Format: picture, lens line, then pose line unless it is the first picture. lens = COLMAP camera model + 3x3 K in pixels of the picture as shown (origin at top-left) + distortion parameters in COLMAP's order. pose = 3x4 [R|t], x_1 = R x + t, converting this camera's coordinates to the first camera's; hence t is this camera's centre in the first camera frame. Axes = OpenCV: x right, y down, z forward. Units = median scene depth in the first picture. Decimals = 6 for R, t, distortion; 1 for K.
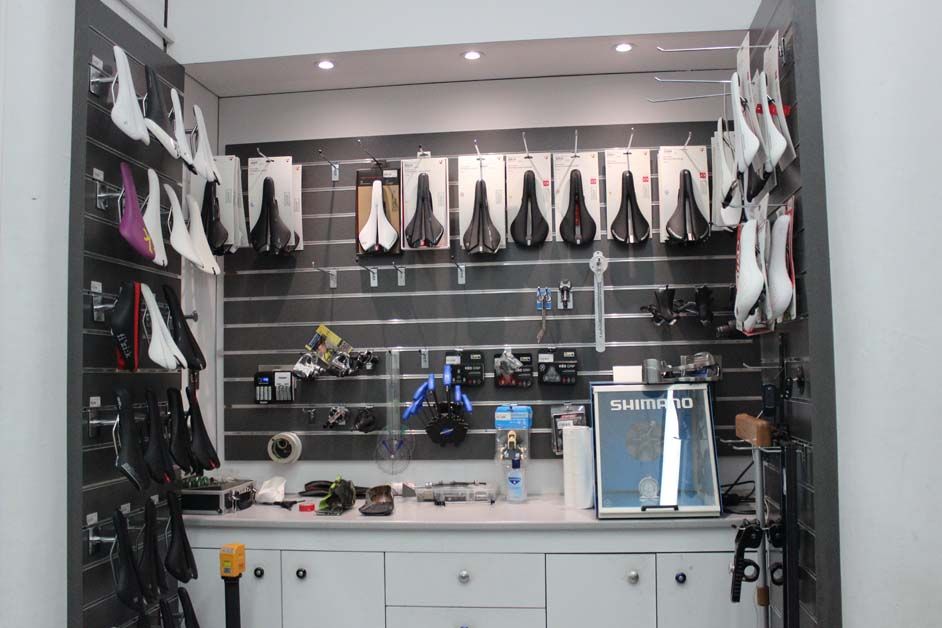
lens RADIAL K [[863.3, 0, 471.2], [0, 863.3, 314.4], [0, 0, 1]] dist [-0.087707, 0.000000]
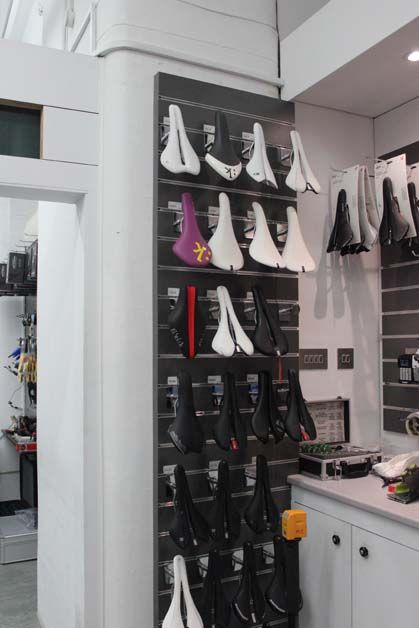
lens RADIAL K [[575.5, 0, 209.9], [0, 575.5, 314.6], [0, 0, 1]] dist [-0.087707, 0.000000]
pose [[0.549955, -0.041157, -0.834179, 0.260601], [0.057052, 0.998303, -0.011642, 0.011928], [0.833243, -0.041189, 0.551370, 0.442668]]
